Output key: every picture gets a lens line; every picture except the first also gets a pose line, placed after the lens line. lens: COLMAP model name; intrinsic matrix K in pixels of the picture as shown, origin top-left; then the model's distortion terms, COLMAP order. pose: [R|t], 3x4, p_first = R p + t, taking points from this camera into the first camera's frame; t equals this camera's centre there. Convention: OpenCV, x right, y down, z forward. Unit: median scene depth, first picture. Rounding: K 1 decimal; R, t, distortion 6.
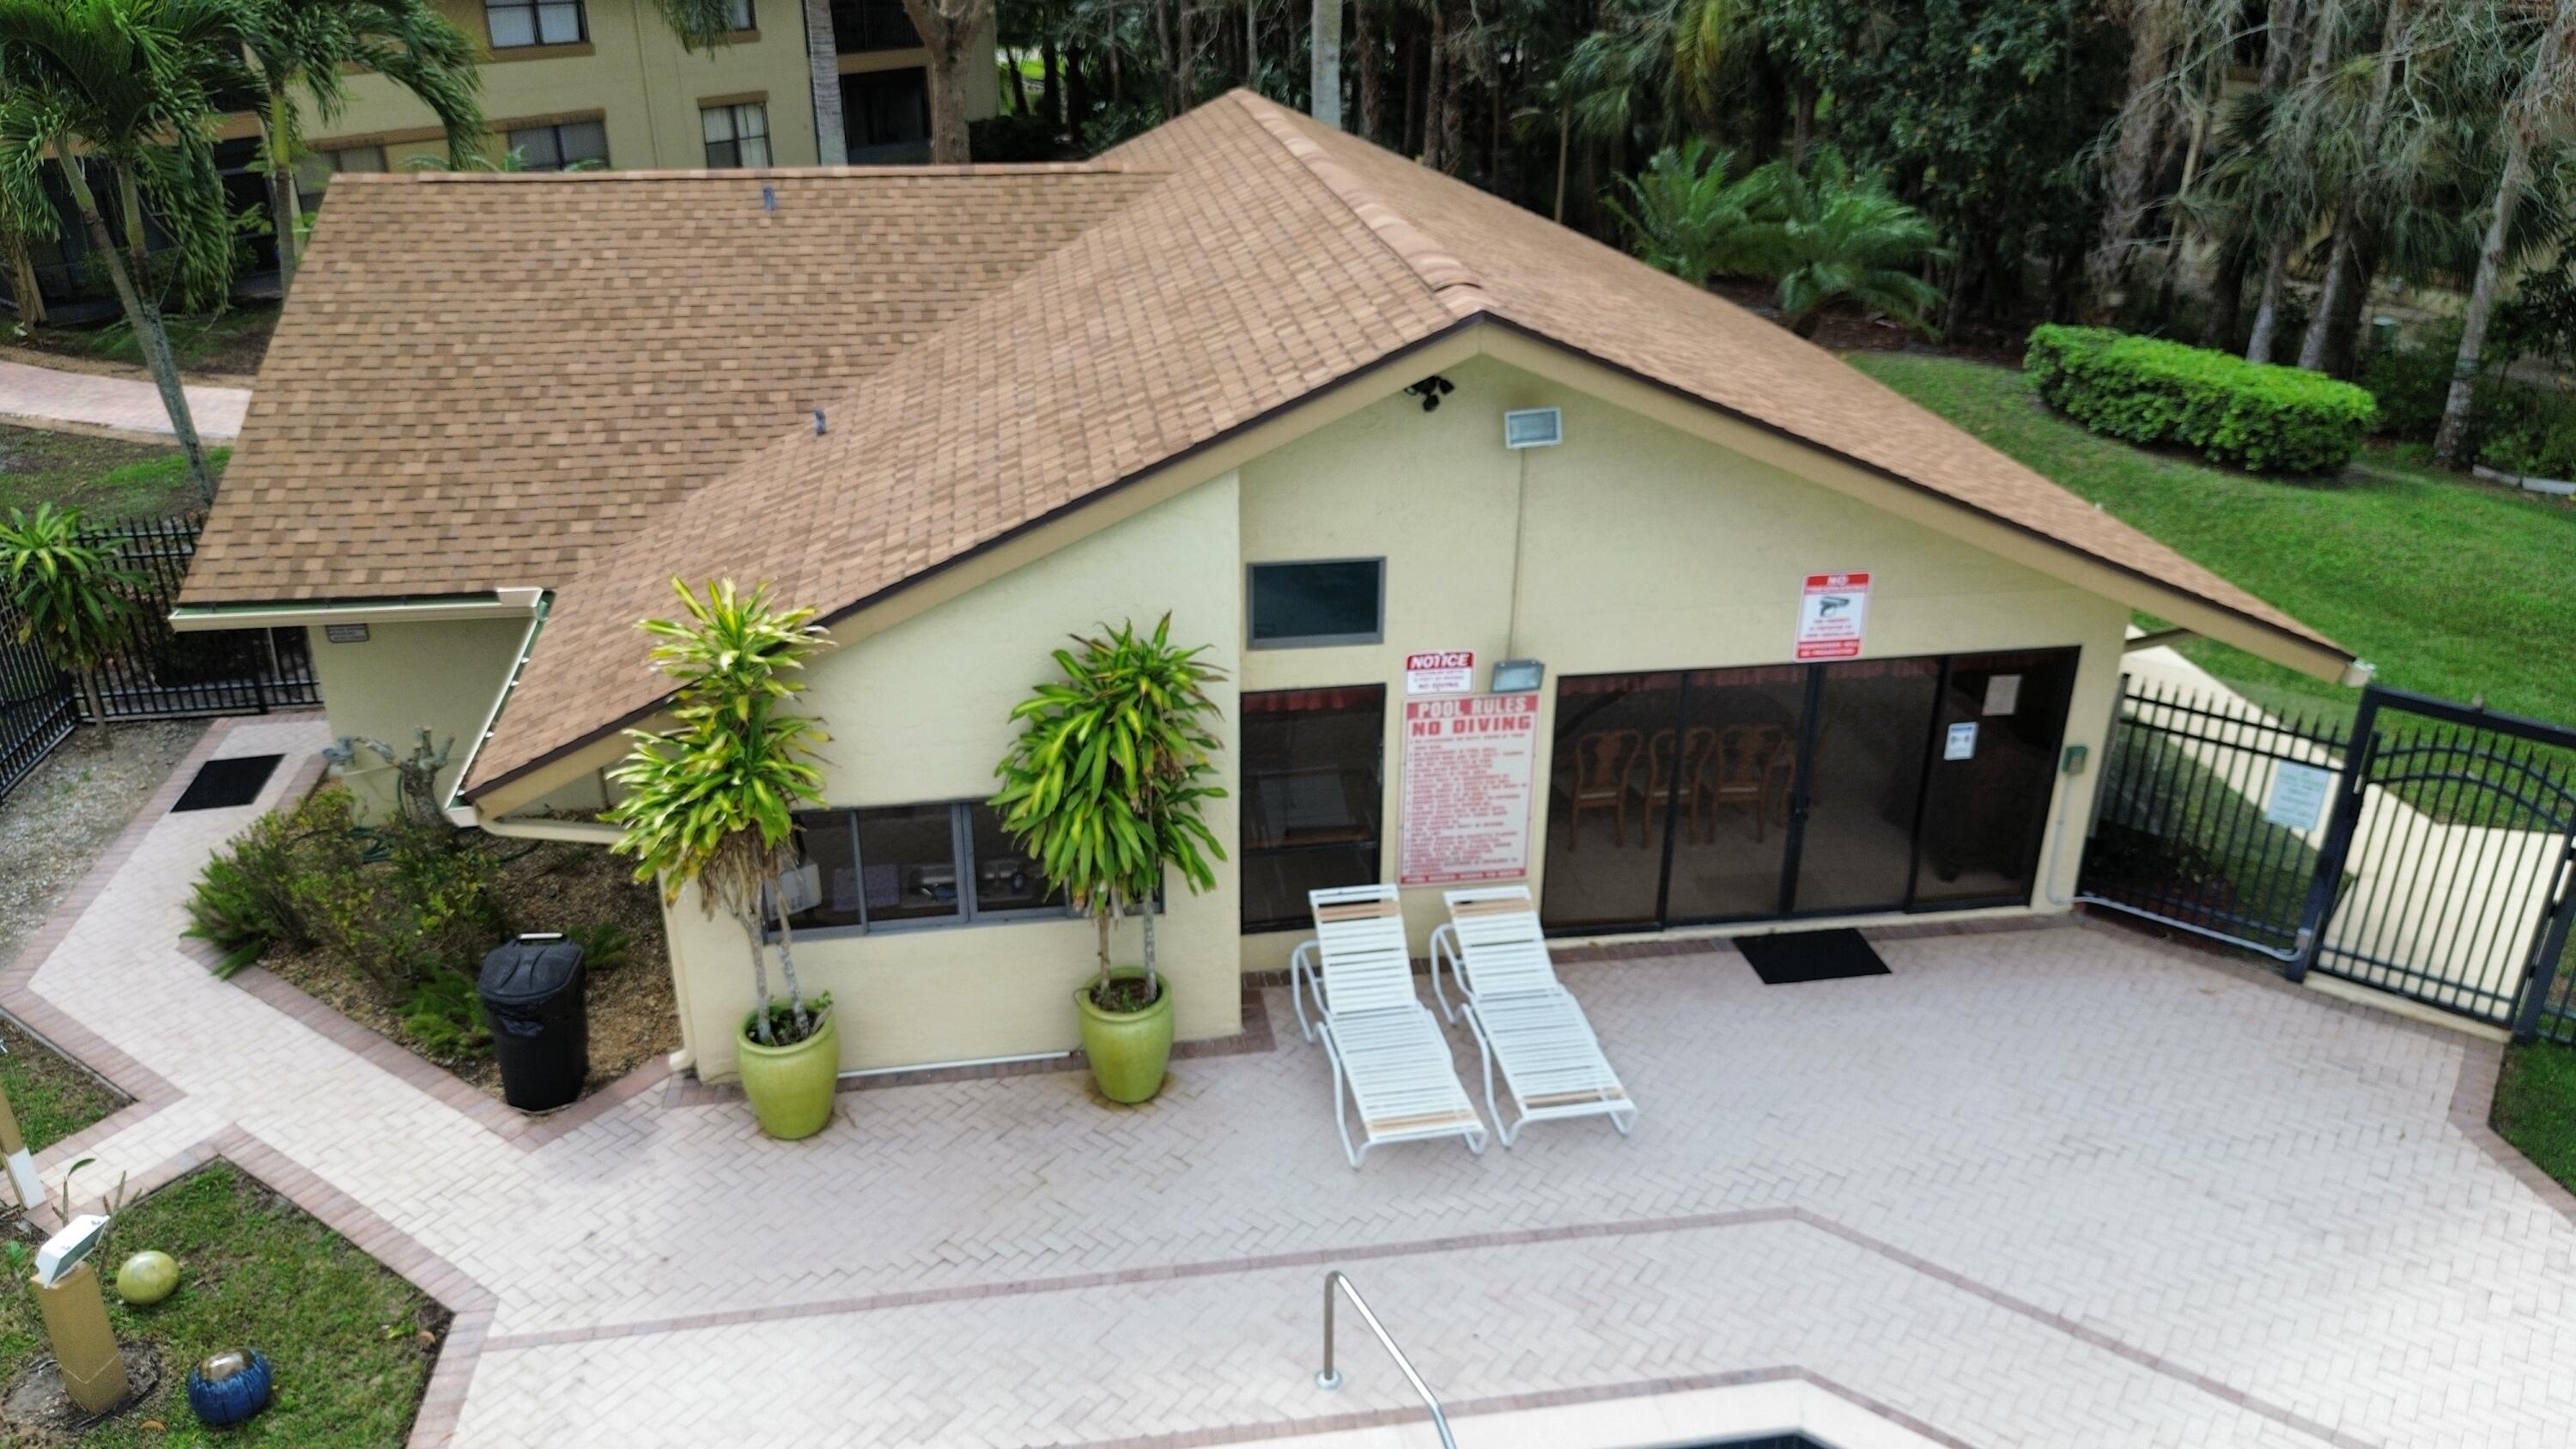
lens RADIAL K [[1852.8, 0, 1293.4], [0, 1852.8, 716.5], [0, 0, 1]] dist [0.075598, -0.086245]
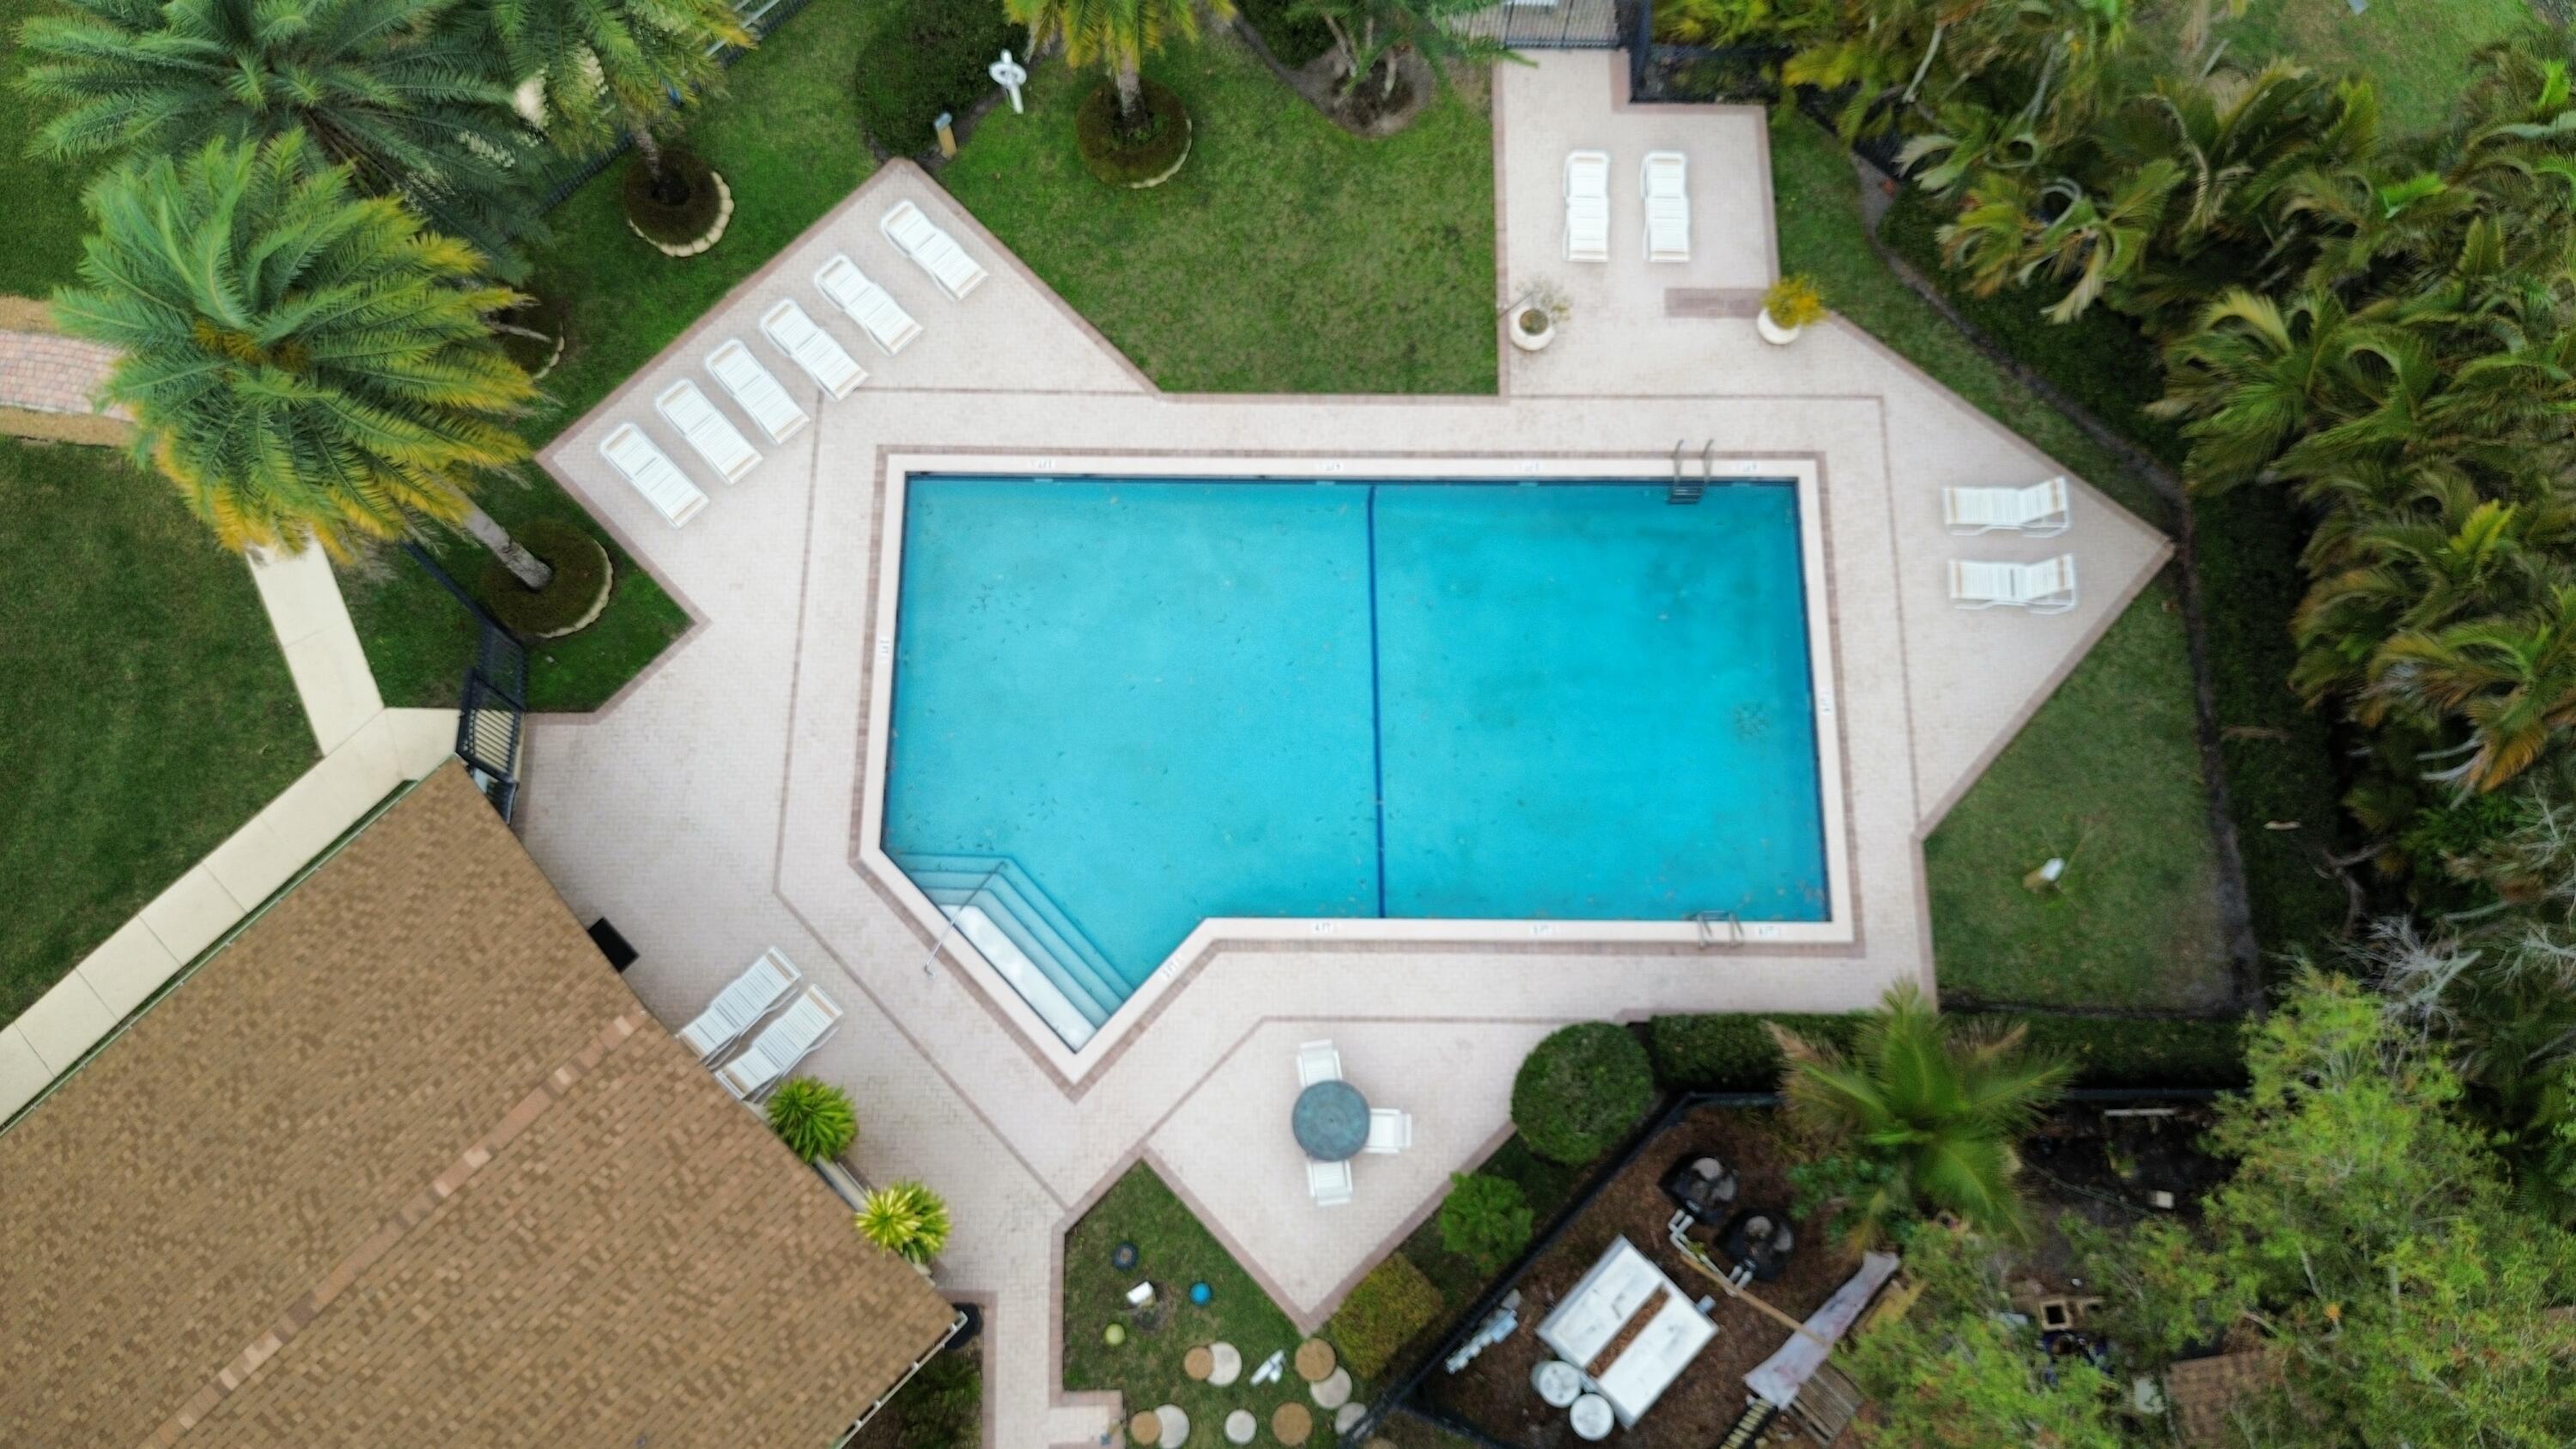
lens RADIAL K [[1852.8, 0, 1293.4], [0, 1852.8, 716.5], [0, 0, 1]] dist [0.075598, -0.086245]
pose [[-0.587878, -0.778493, 0.219883, -0.561243], [0.325948, 0.020817, 0.945158, -1.978650], [-0.740376, 0.627309, 0.241510, -0.408621]]
